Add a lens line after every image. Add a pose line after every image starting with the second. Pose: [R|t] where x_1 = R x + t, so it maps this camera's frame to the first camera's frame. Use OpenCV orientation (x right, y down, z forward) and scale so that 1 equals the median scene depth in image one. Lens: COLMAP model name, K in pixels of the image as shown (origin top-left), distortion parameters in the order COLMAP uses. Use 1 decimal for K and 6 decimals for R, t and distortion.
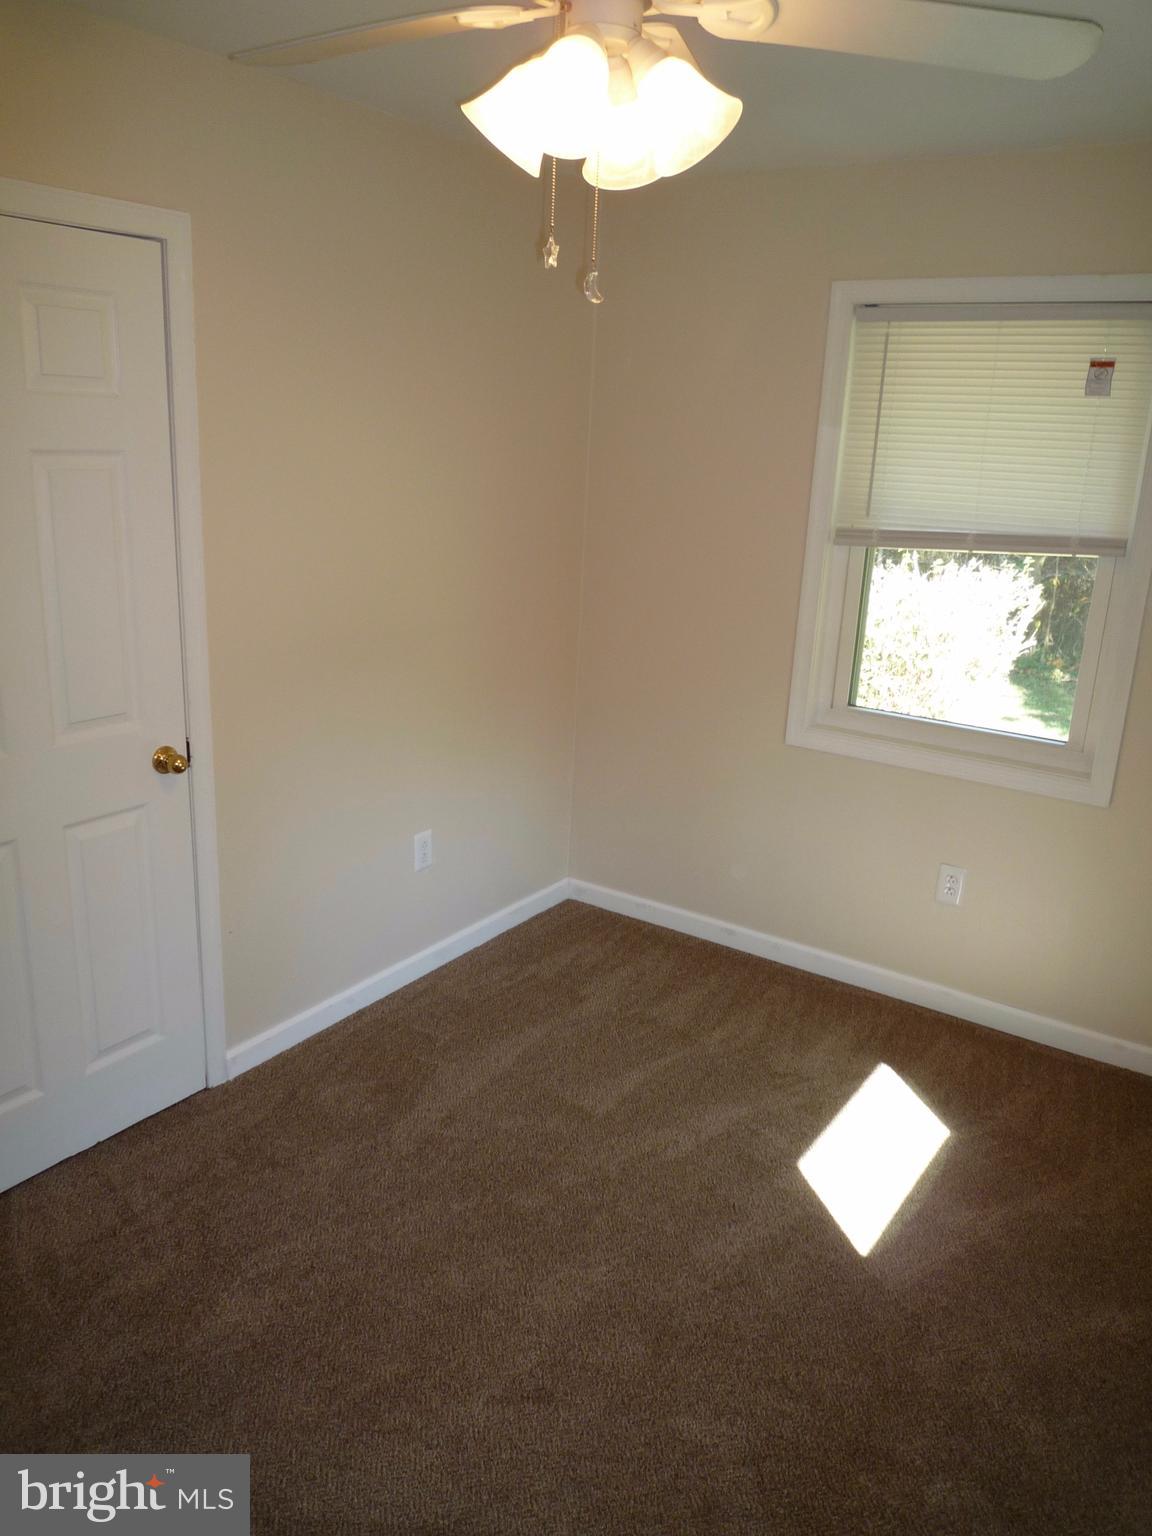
lens RADIAL K [[1160.8, 0, 577.1], [0, 1160.8, 762.9], [0, 0, 1]] dist [0.041405, -0.106833]
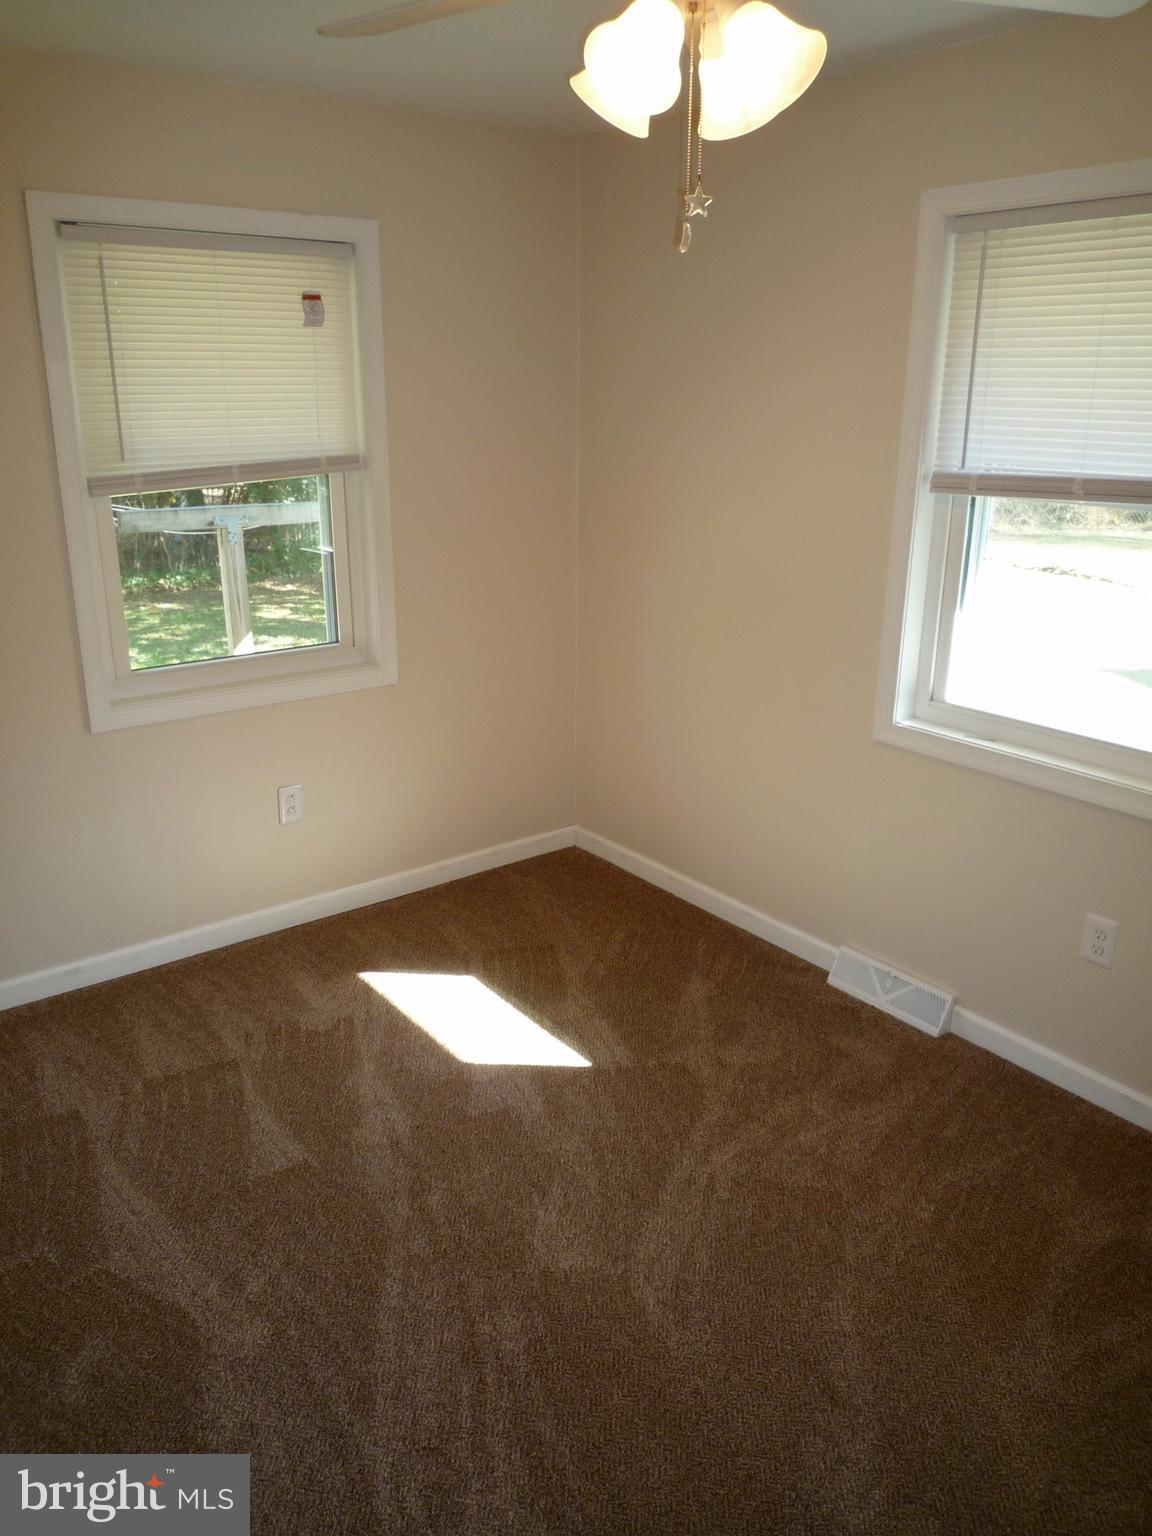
lens RADIAL K [[1160.8, 0, 577.1], [0, 1160.8, 762.9], [0, 0, 1]] dist [0.041405, -0.106833]
pose [[0.310549, -0.335272, 0.889467, -0.557931], [0.273644, 0.927653, 0.254125, -0.134750], [-0.910318, 0.164480, 0.379827, 0.394025]]
